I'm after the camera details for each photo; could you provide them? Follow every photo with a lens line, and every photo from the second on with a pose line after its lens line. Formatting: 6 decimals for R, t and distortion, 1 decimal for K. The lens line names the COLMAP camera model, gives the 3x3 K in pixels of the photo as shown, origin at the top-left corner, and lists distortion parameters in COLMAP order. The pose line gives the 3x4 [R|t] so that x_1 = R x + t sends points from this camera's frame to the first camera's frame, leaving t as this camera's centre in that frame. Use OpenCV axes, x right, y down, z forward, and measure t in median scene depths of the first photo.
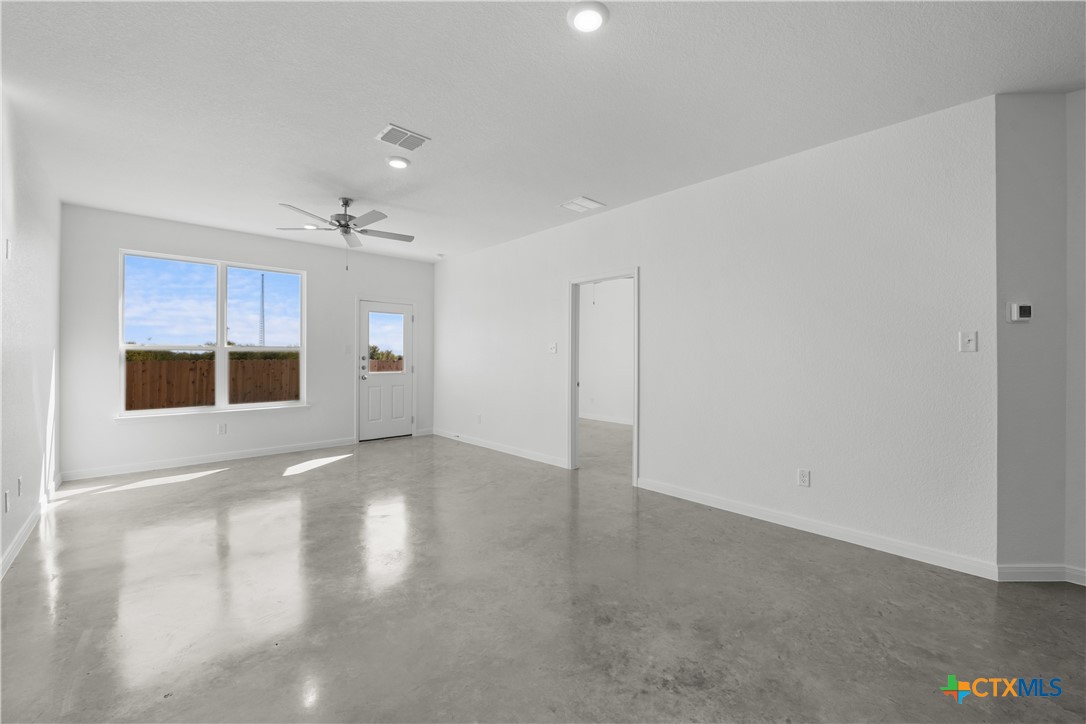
lens RADIAL K [[434.0, 0, 546.8], [0, 434.0, 357.4], [0, 0, 1]] dist [-0.007486, -0.000188]
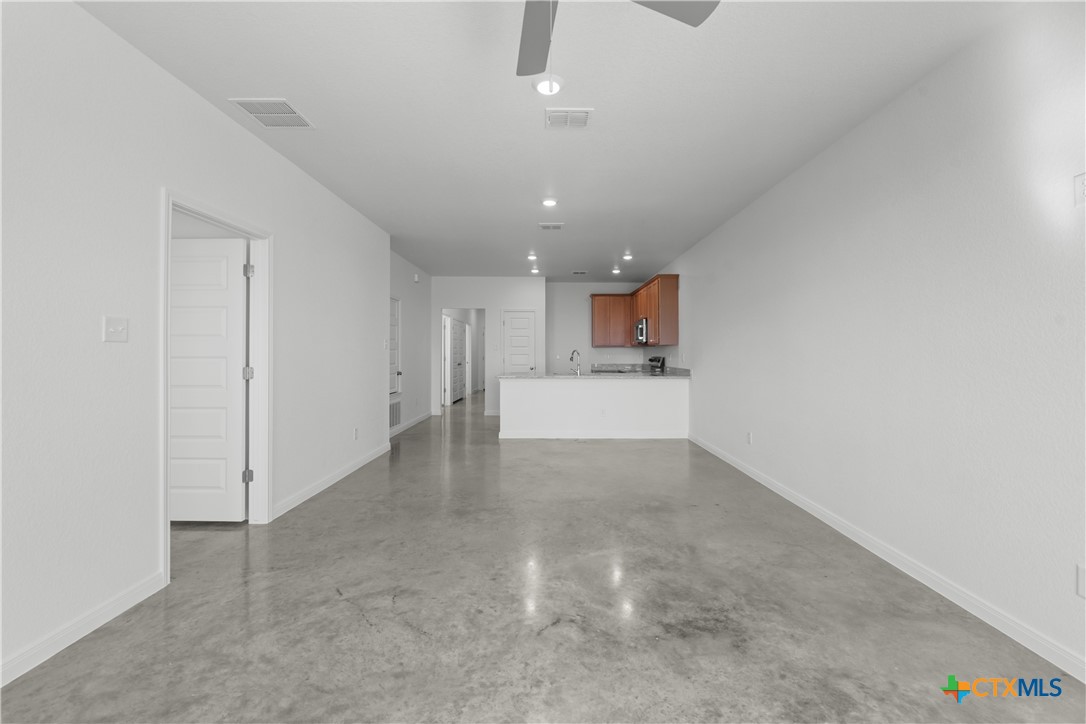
lens RADIAL K [[443.0, 0, 549.7], [0, 443.0, 347.8], [0, 0, 1]] dist [-0.004441, -0.003681]
pose [[-0.729286, 0.001649, 0.684207, -0.543590], [-0.004684, 0.999962, -0.007403, -0.003012], [-0.684192, -0.008604, -0.729251, 0.979864]]
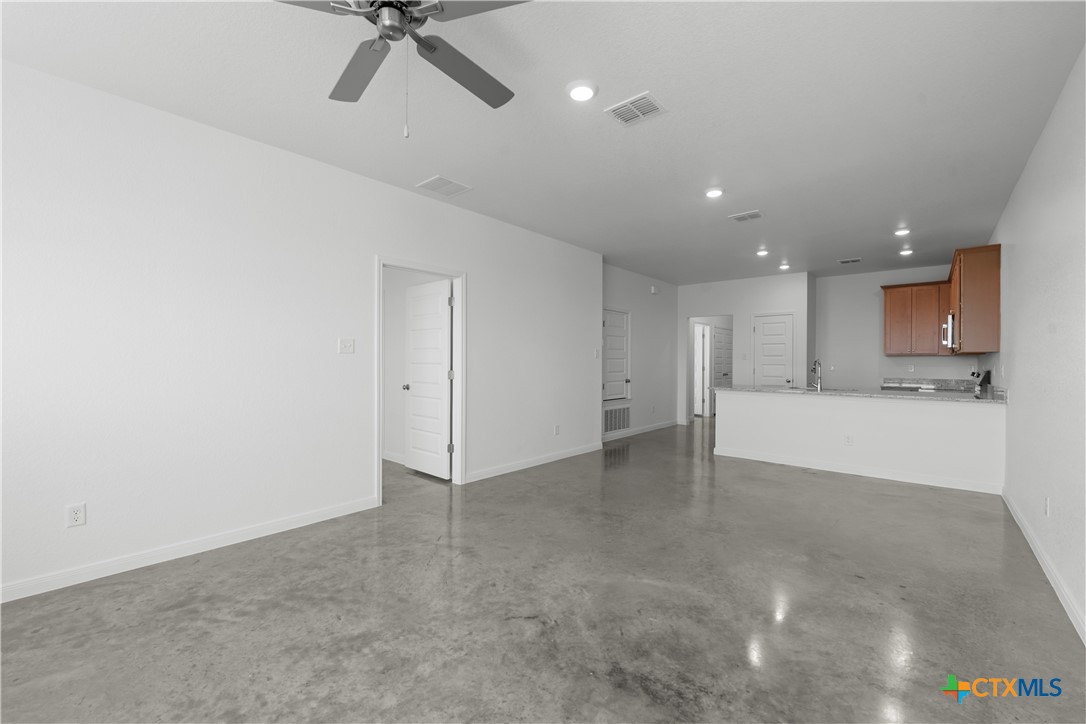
lens RADIAL K [[438.1, 0, 548.3], [0, 438.1, 361.7], [0, 0, 1]] dist [-0.008640, -0.000487]
pose [[-0.095374, -0.007115, 0.995416, -0.681305], [-0.007594, 0.999951, 0.006420, -0.002874], [-0.995413, -0.006947, -0.095424, 0.715372]]
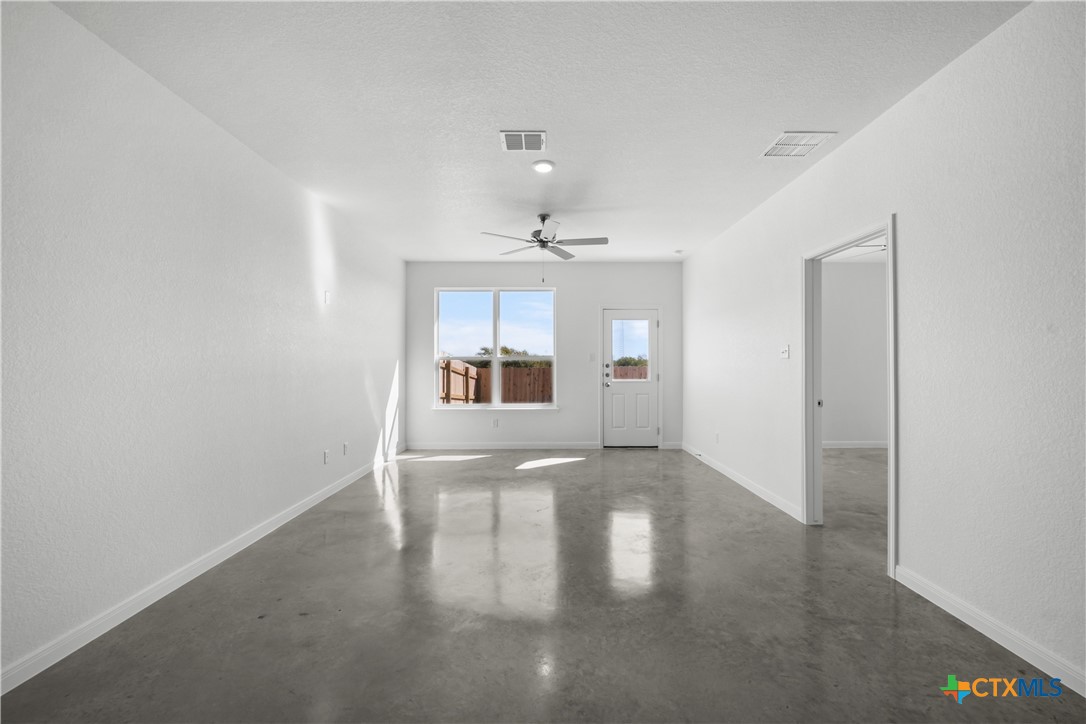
lens RADIAL K [[438.1, 0, 548.3], [0, 438.1, 361.7], [0, 0, 1]] dist [-0.008640, -0.000487]
pose [[0.731393, -0.007466, -0.681915, 0.213758], [0.003423, 0.999968, -0.007276, -0.000590], [0.681948, 0.002987, 0.731395, 0.181746]]
